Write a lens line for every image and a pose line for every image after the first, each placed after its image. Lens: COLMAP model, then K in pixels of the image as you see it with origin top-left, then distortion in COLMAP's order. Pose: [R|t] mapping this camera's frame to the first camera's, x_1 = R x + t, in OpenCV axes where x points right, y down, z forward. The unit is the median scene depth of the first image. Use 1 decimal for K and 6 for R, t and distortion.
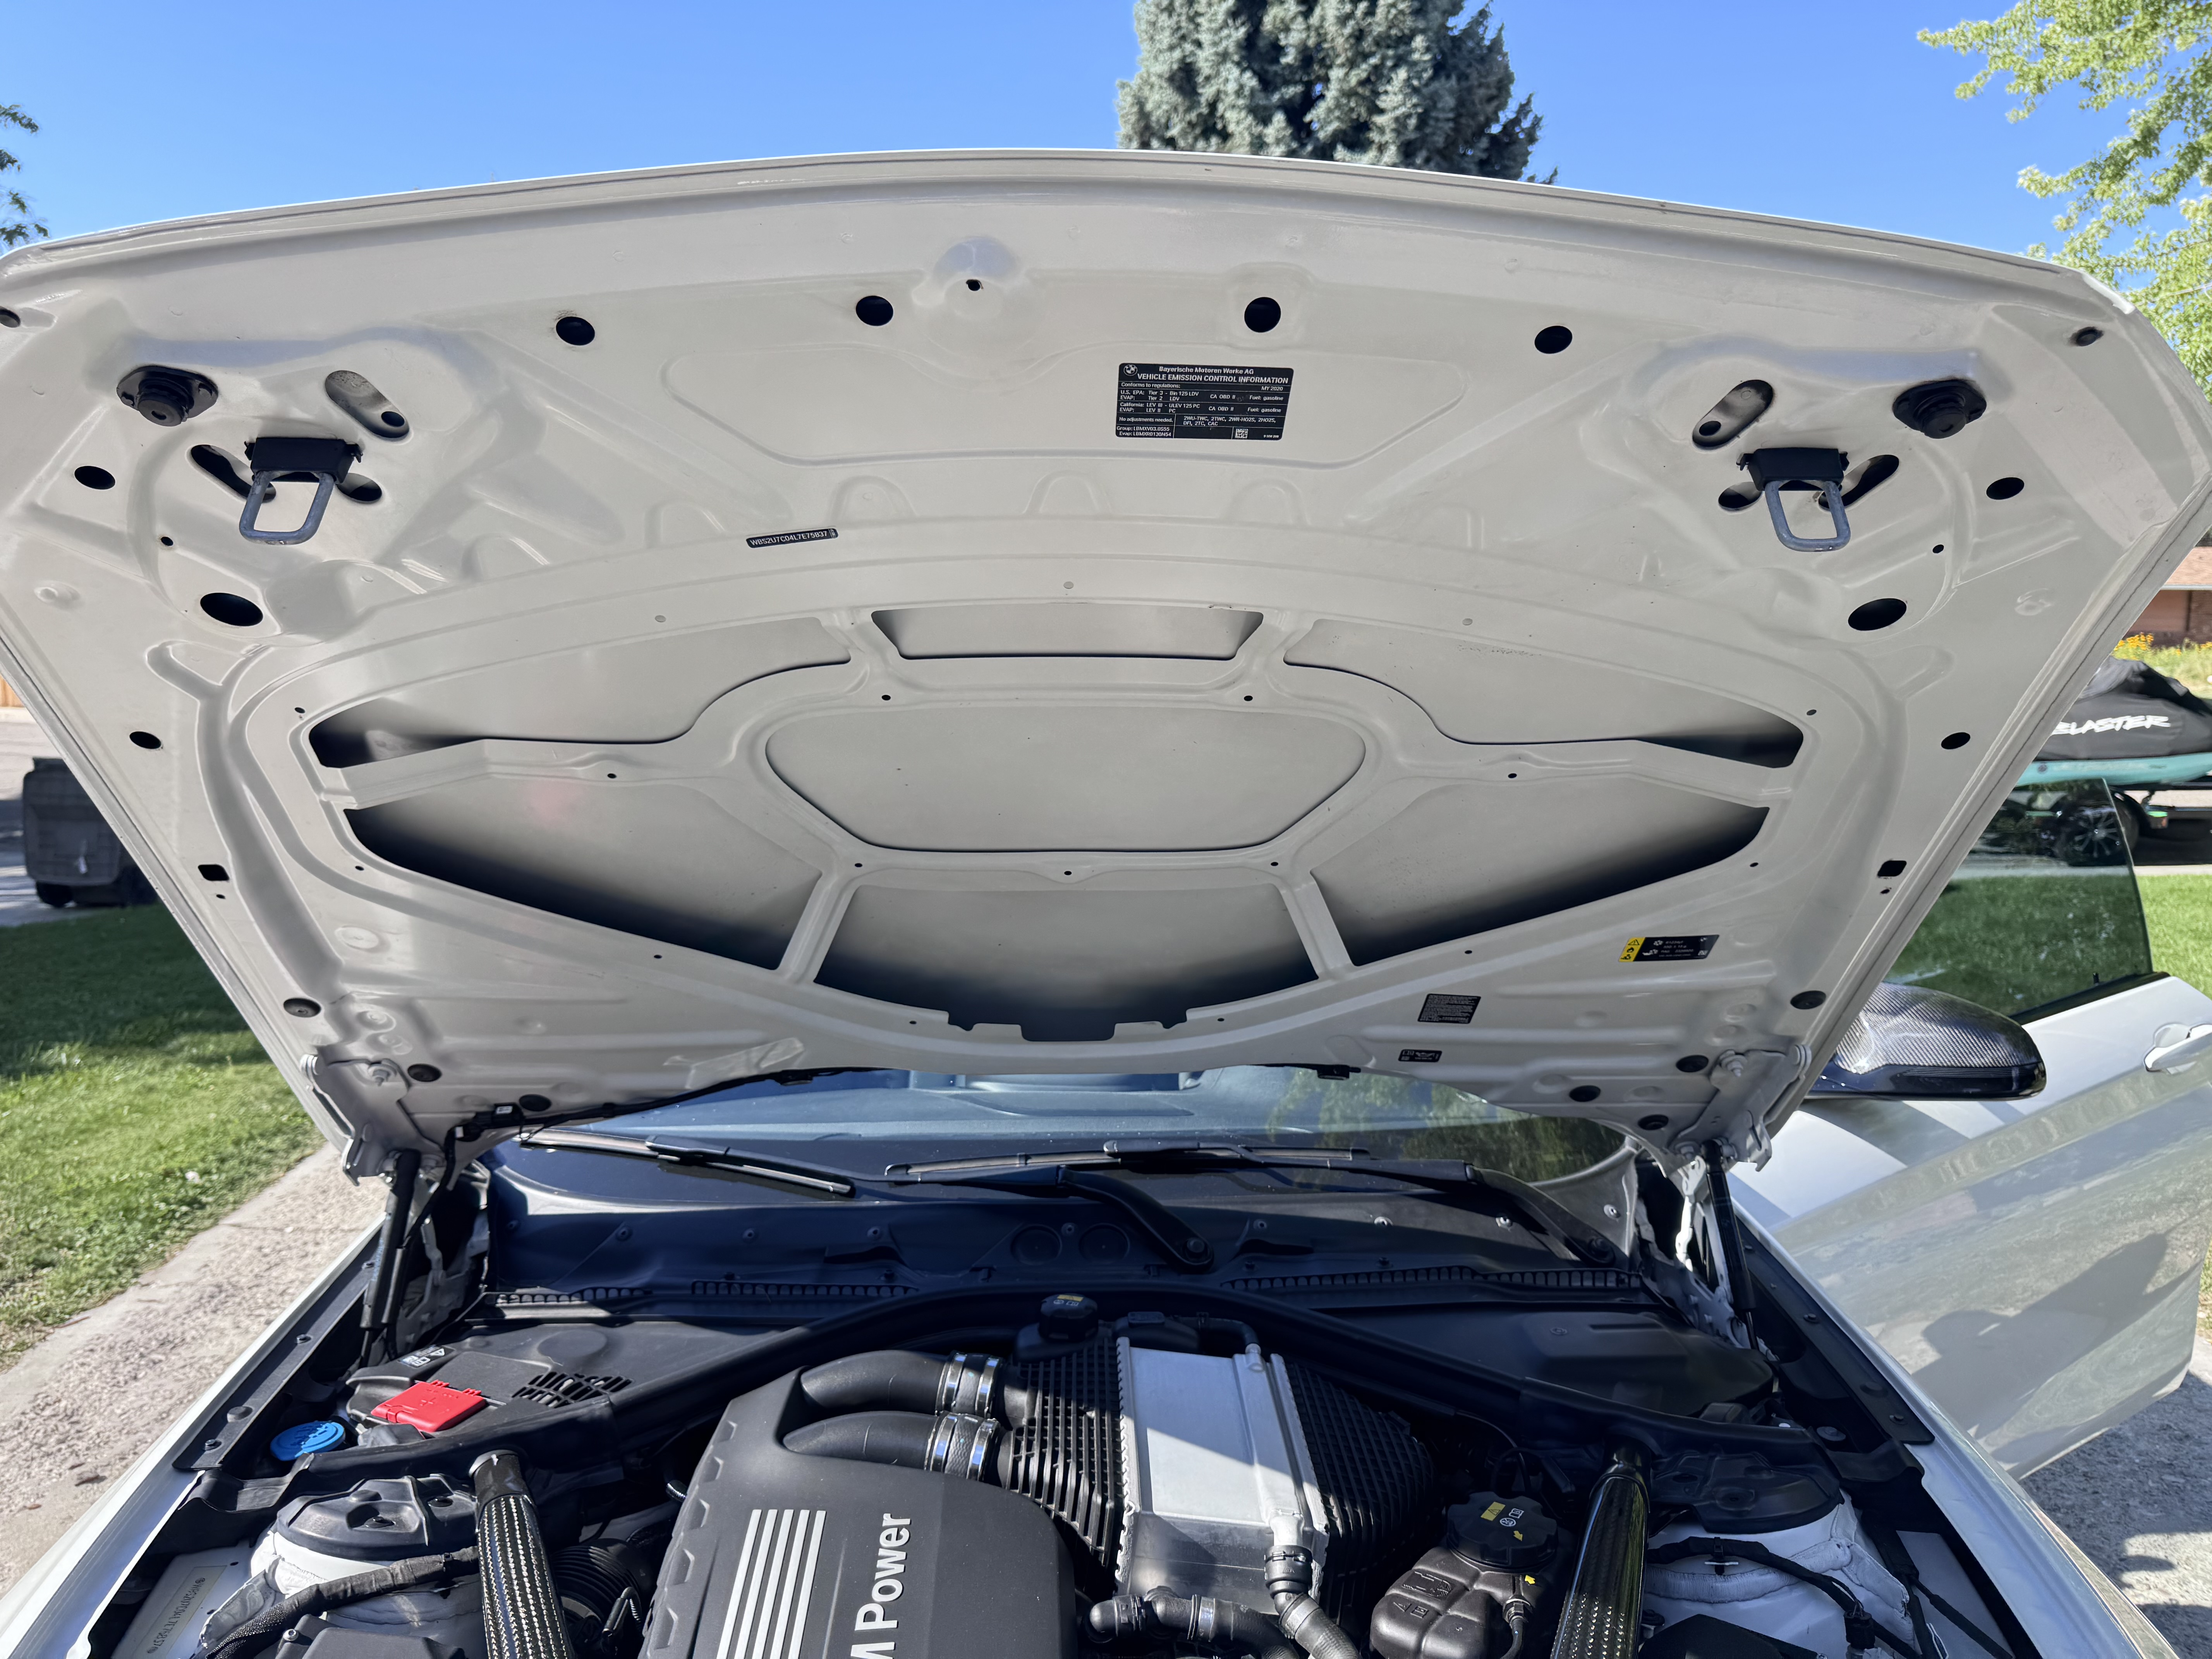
lens RADIAL K [[1562.9, 0, 1106.0], [0, 1562.9, 829.5], [0, 0, 1]] dist [0.000884, -0.000055]
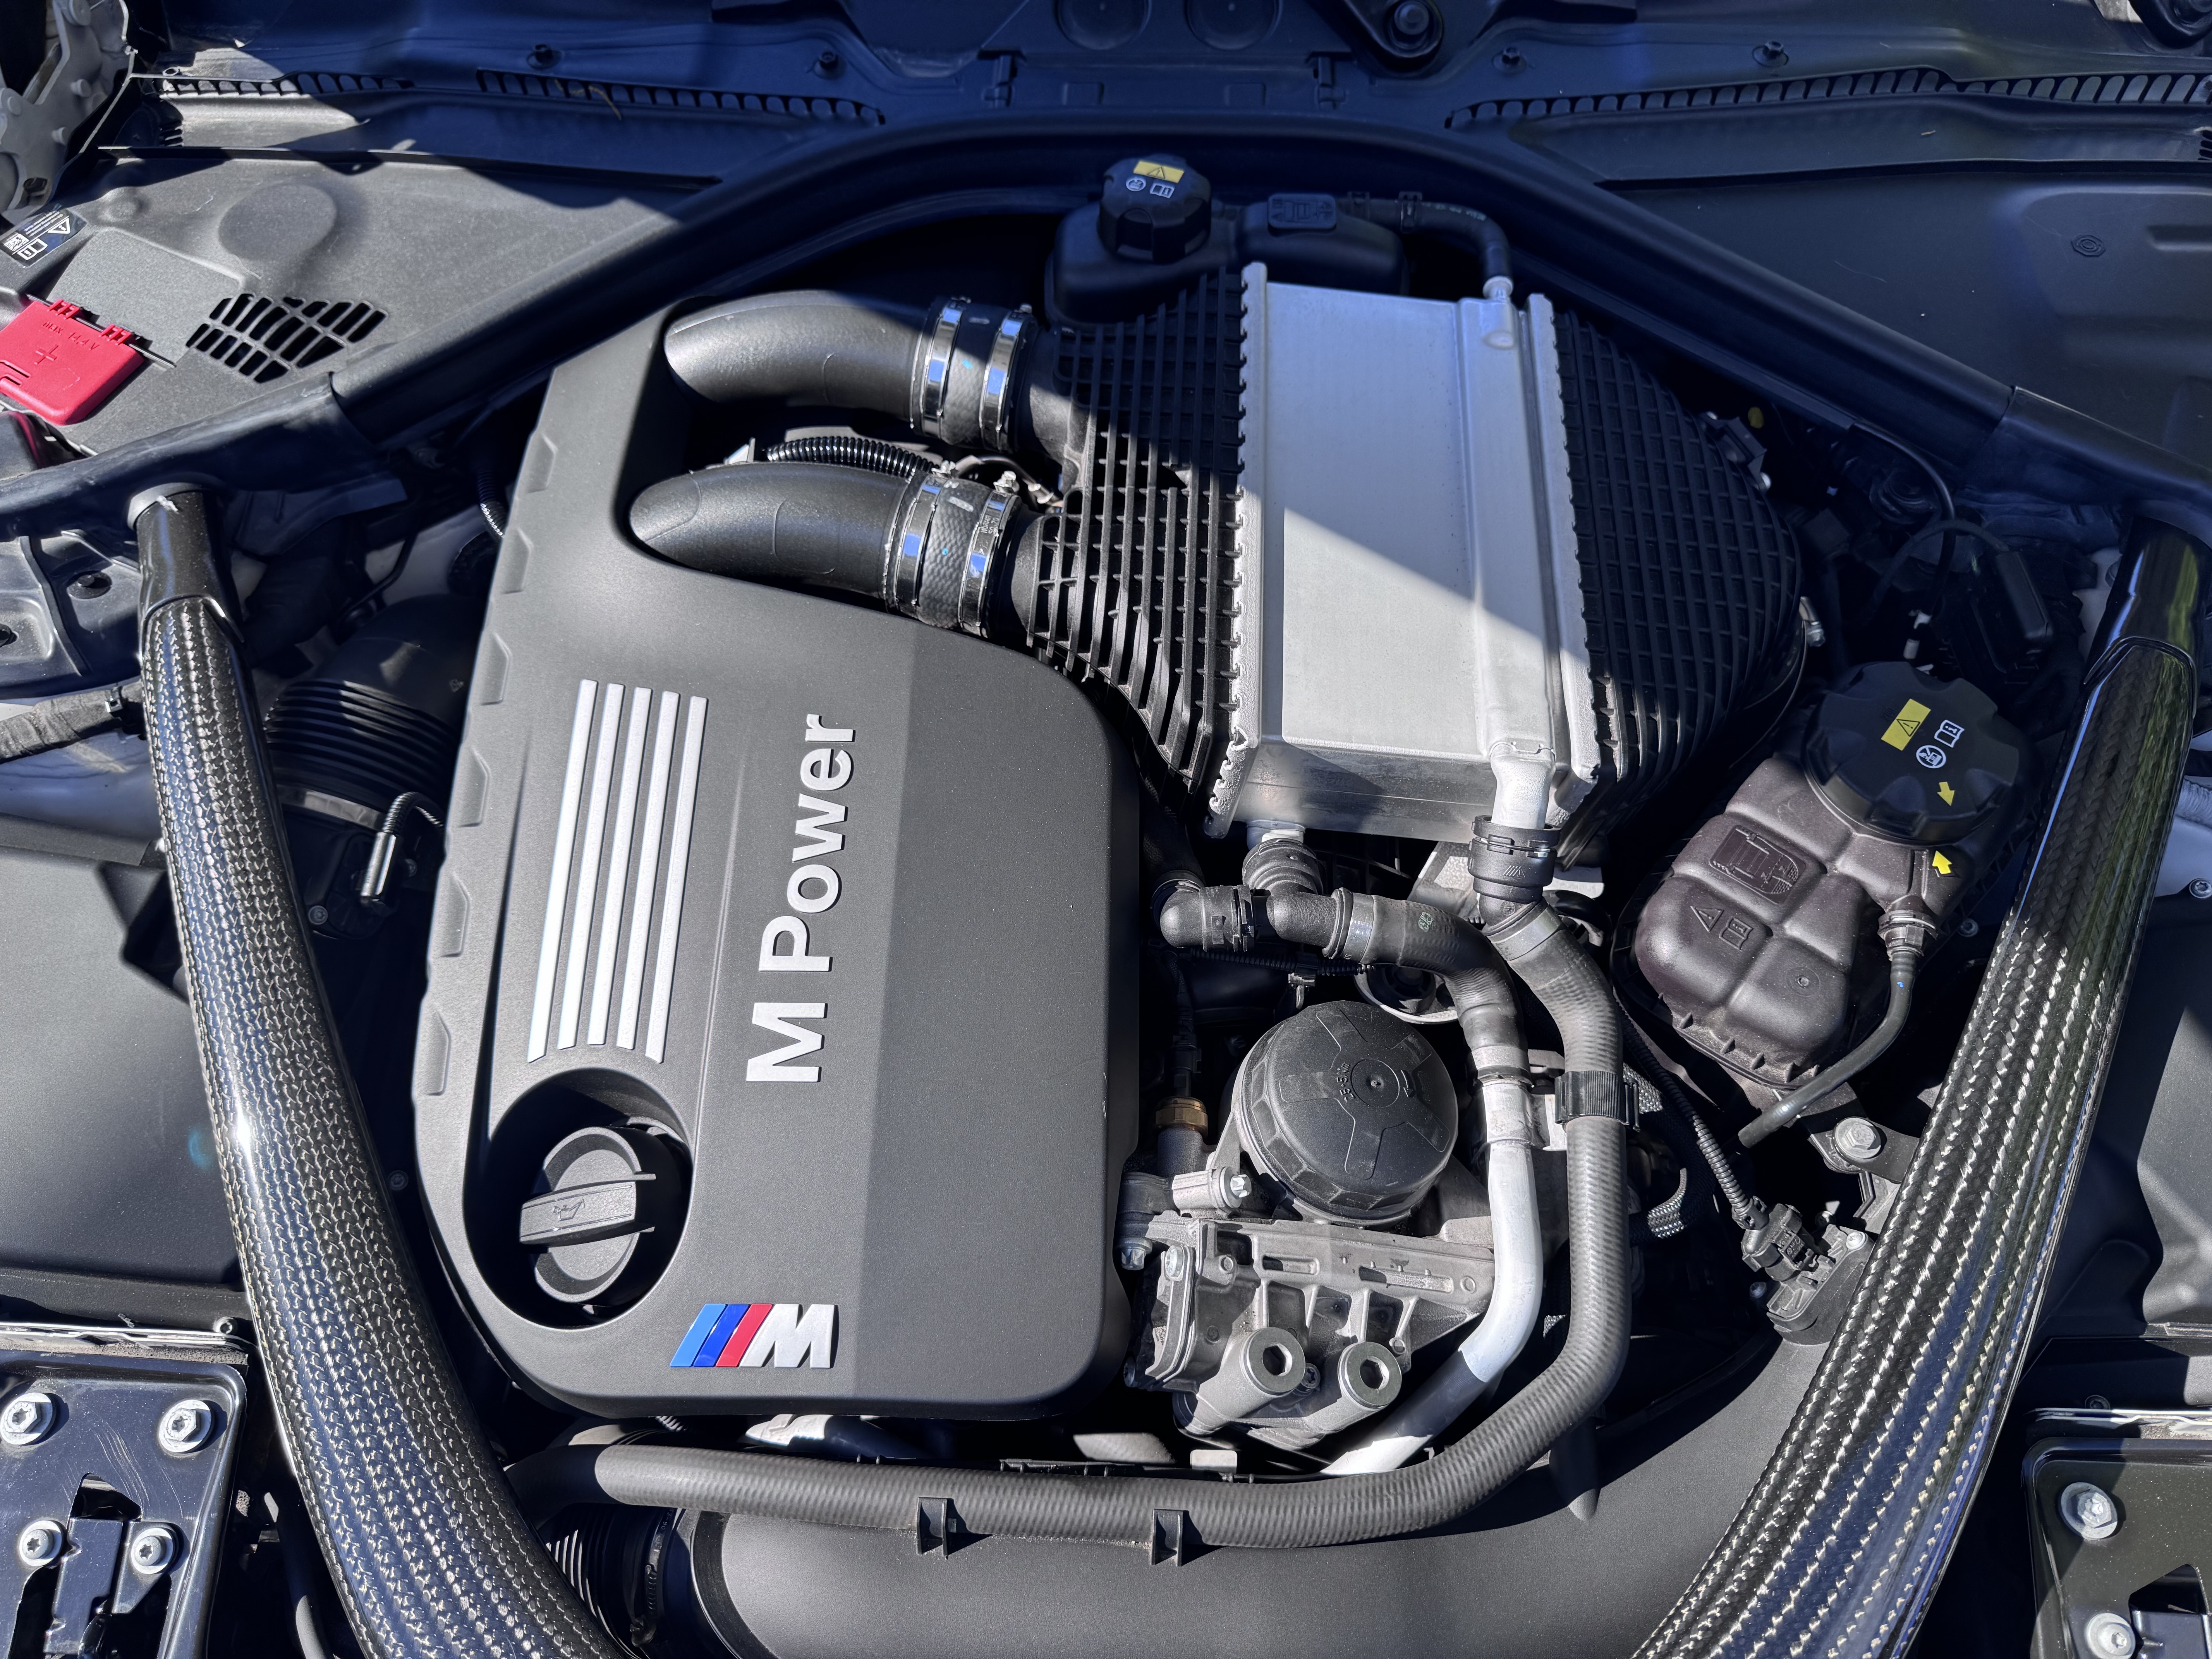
lens RADIAL K [[1817.4, 0, 1060.0], [0, 1817.4, 969.4], [0, 0, 1]] dist [0.076311, -0.150511]
pose [[0.996338, 0.053306, -0.066858, -0.000962], [0.019854, 0.616305, 0.787257, -0.023337], [0.083170, -0.785701, 0.612990, 0.486195]]
